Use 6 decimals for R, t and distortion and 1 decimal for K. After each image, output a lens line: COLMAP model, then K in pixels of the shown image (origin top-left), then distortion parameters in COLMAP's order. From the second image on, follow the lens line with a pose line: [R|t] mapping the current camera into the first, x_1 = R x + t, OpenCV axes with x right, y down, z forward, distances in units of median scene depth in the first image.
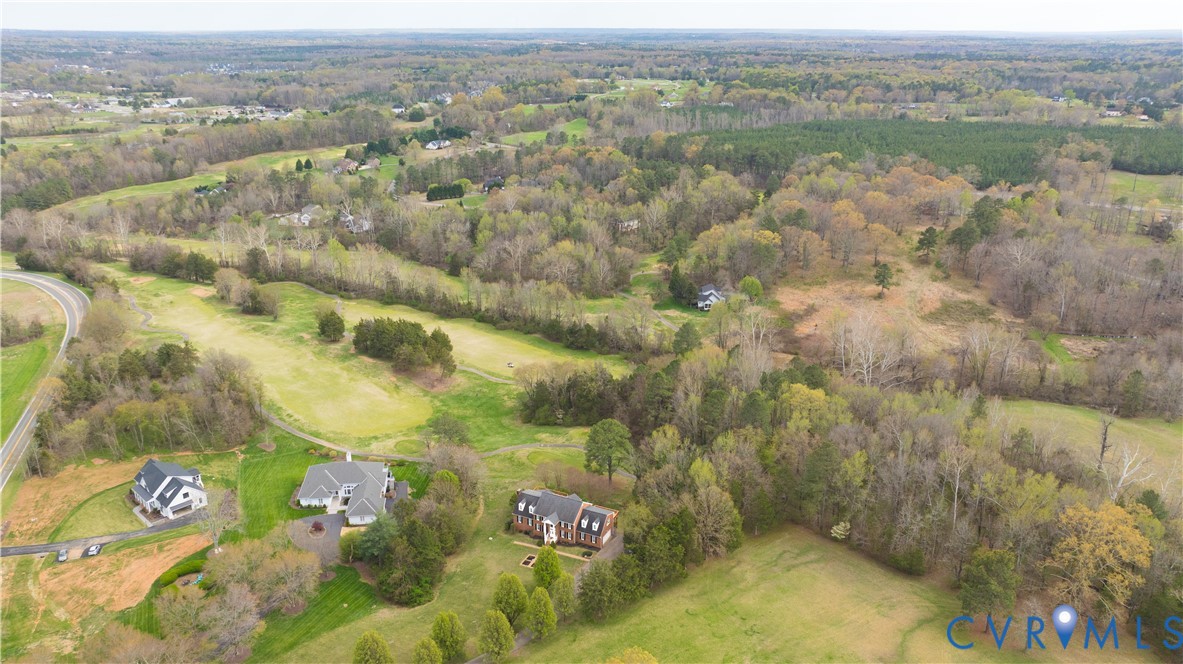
lens RADIAL K [[866.2, 0, 591.5], [0, 866.2, 332.0], [0, 0, 1]] dist [-0.023919, 0.000855]
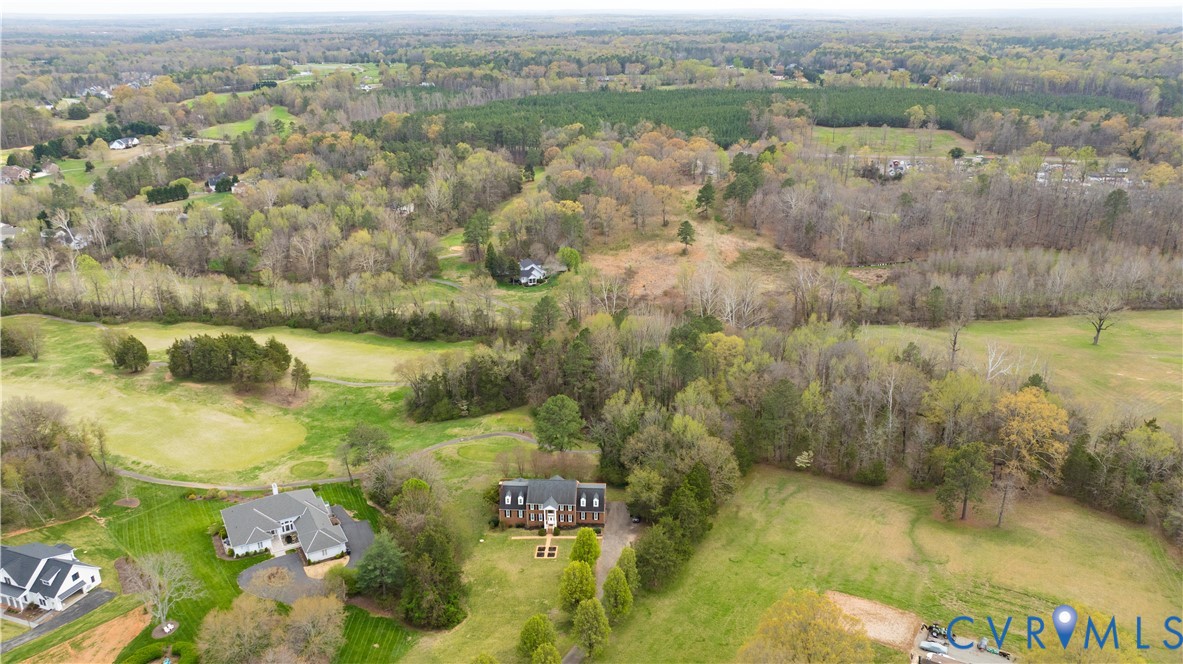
lens RADIAL K [[886.7, 0, 587.4], [0, 886.7, 330.5], [0, 0, 1]] dist [-0.037533, 0.045410]
pose [[0.925290, -0.136770, 0.353740, -0.162229], [0.133849, 0.990458, 0.032838, 0.001044], [-0.354856, 0.016963, 0.934767, 0.040518]]
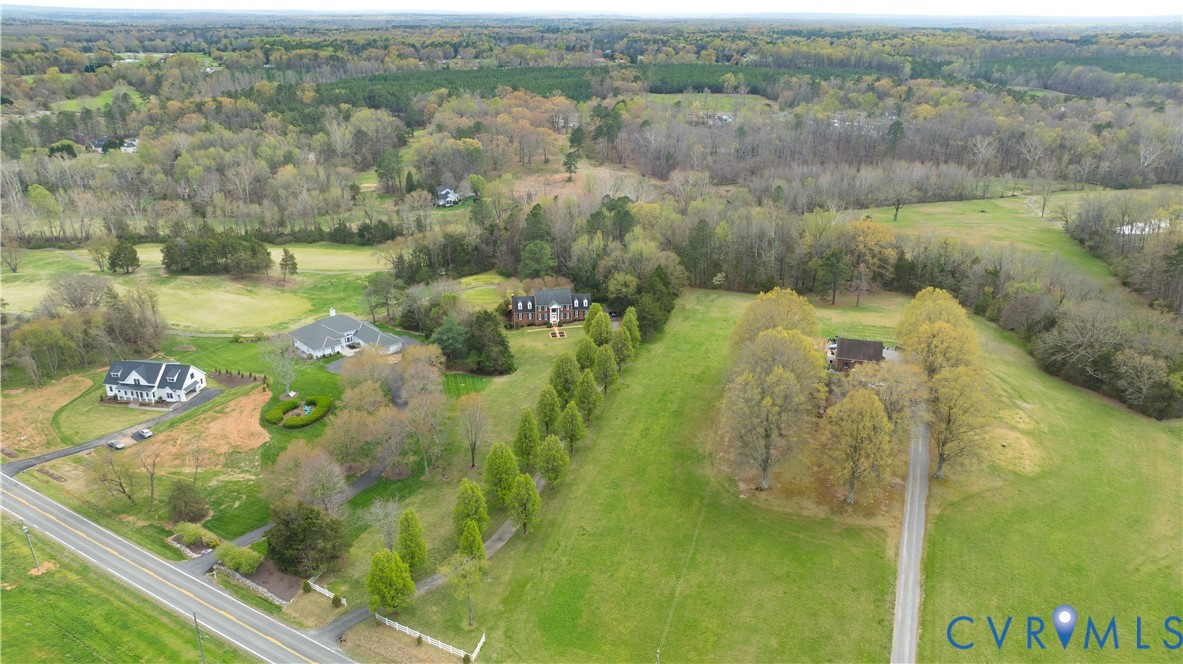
lens RADIAL K [[866.2, 0, 591.5], [0, 866.2, 332.0], [0, 0, 1]] dist [-0.023919, 0.000855]
pose [[0.815300, -0.198186, 0.544067, -0.349296], [0.191042, 0.979057, 0.070356, 0.088458], [-0.546616, 0.046579, 0.836087, -0.042935]]
